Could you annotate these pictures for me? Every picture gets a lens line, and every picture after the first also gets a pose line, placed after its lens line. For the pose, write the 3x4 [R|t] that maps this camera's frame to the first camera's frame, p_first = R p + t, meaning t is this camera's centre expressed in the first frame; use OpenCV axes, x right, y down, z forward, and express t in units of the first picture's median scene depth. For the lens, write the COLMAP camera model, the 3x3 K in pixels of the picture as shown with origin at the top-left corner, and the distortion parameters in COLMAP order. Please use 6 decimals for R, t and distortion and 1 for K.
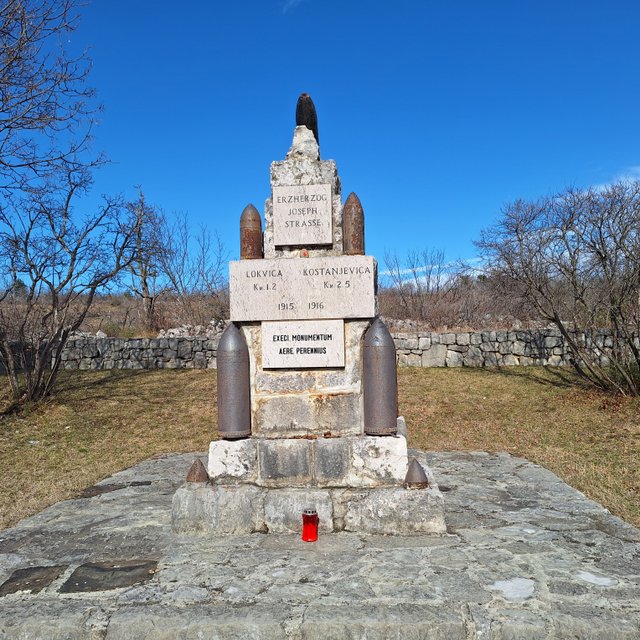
lens RADIAL K [[638.5, 0, 320.5], [0, 638.5, 312.3], [0, 0, 1]] dist [0.022833, -0.036394]
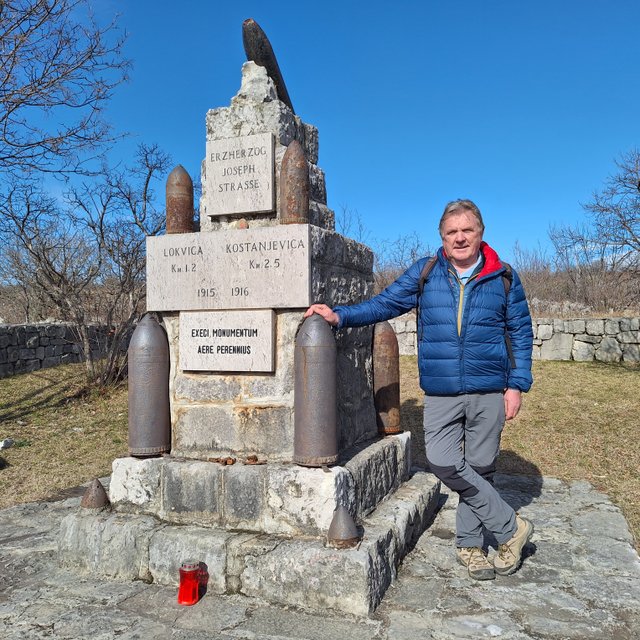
lens RADIAL K [[638.5, 0, 320.5], [0, 638.5, 312.3], [0, 0, 1]] dist [0.022833, -0.036394]
pose [[0.957575, 0.004067, -0.288155, 0.308324], [0.004612, 0.999556, 0.029432, -0.007611], [0.288147, -0.029512, 0.957131, 0.289906]]
